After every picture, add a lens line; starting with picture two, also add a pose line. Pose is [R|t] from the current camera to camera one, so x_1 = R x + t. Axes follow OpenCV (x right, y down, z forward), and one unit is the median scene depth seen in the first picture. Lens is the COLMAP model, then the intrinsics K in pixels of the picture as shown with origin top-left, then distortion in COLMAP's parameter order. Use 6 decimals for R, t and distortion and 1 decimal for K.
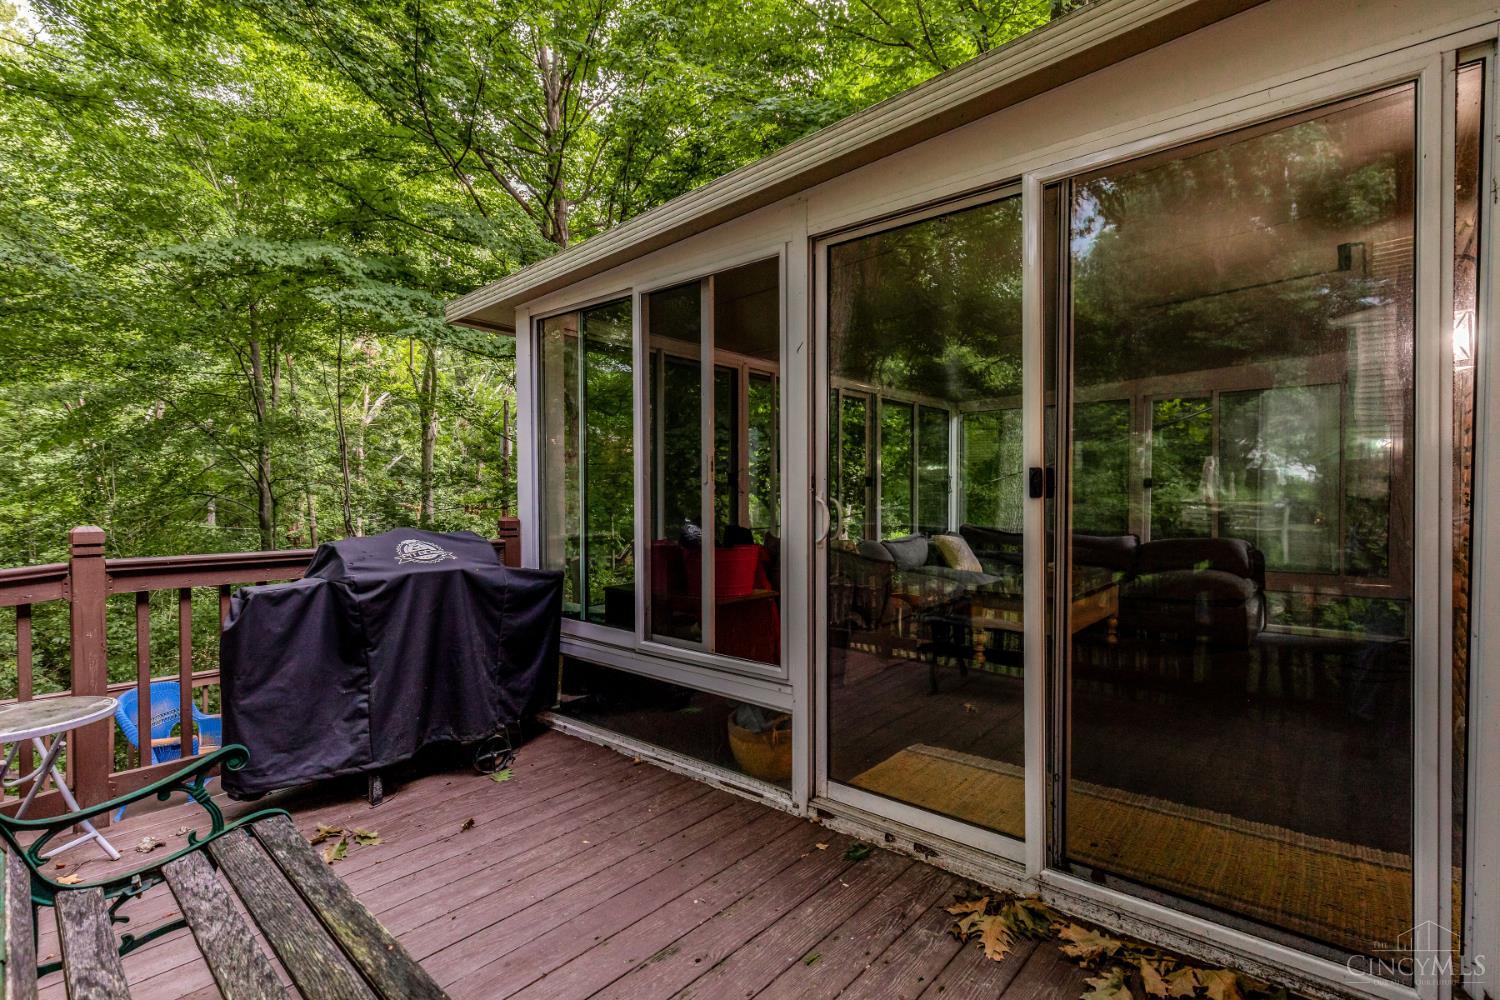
lens RADIAL K [[709.7, 0, 750.7], [0, 709.7, 504.4], [0, 0, 1]] dist [-0.021031, 0.003551]
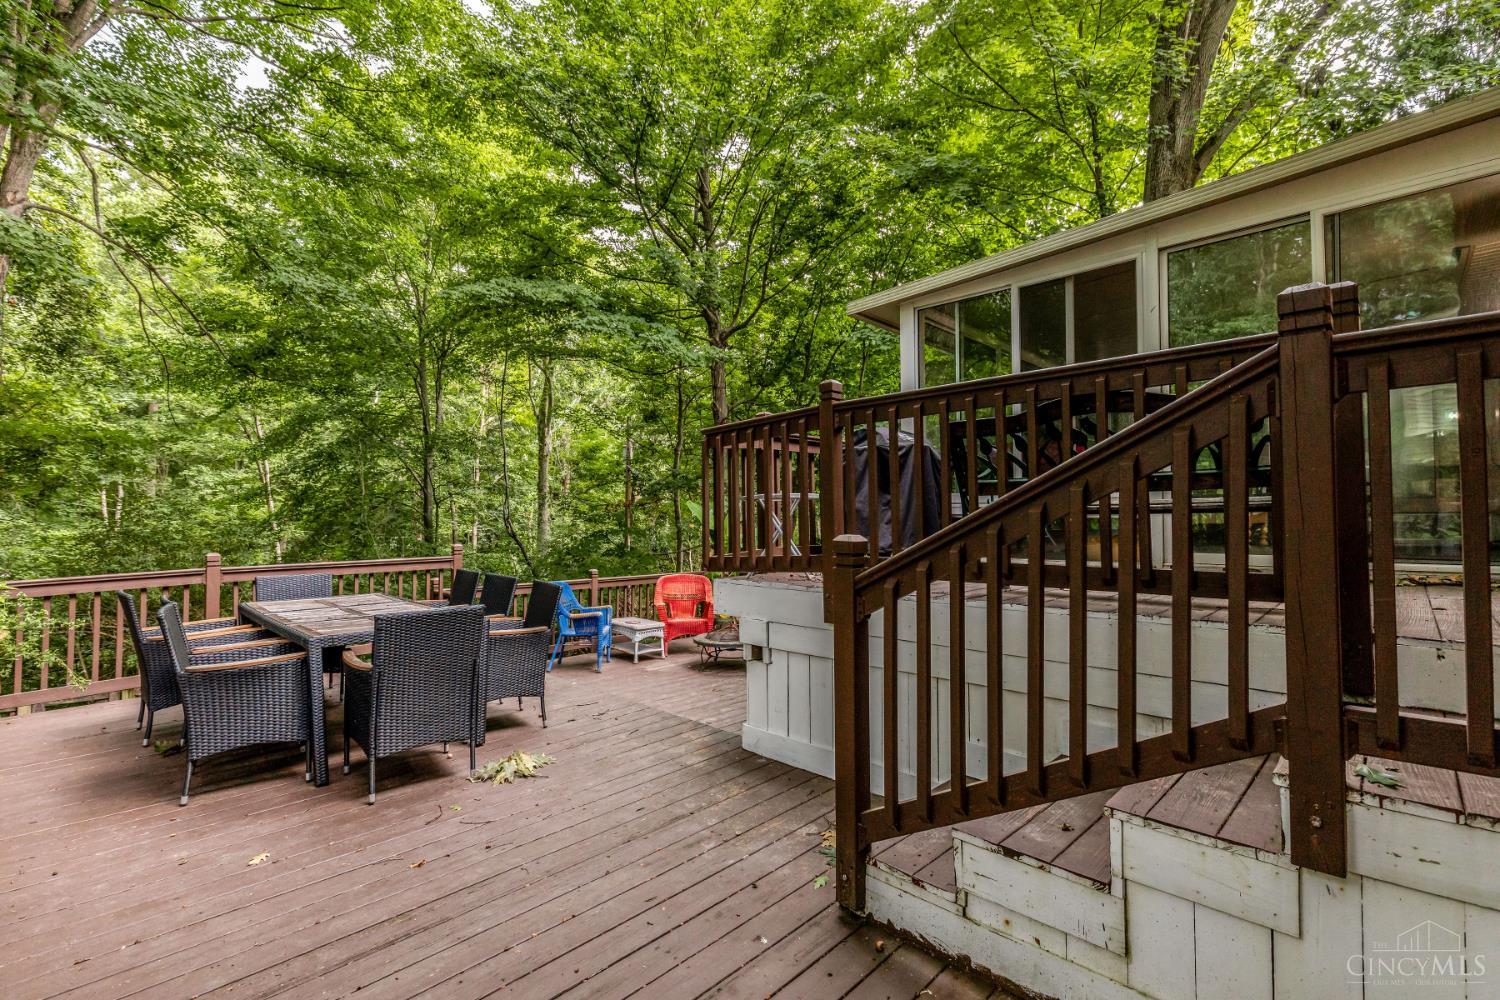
lens RADIAL K [[667.3, 0, 747.0], [0, 667.3, 495.3], [0, 0, 1]] dist [-0.009768, -0.000809]
pose [[0.998311, -0.012441, -0.056752, -0.221357], [0.009967, 0.998996, -0.043675, 0.078798], [0.057238, 0.043036, 0.997433, -0.180713]]
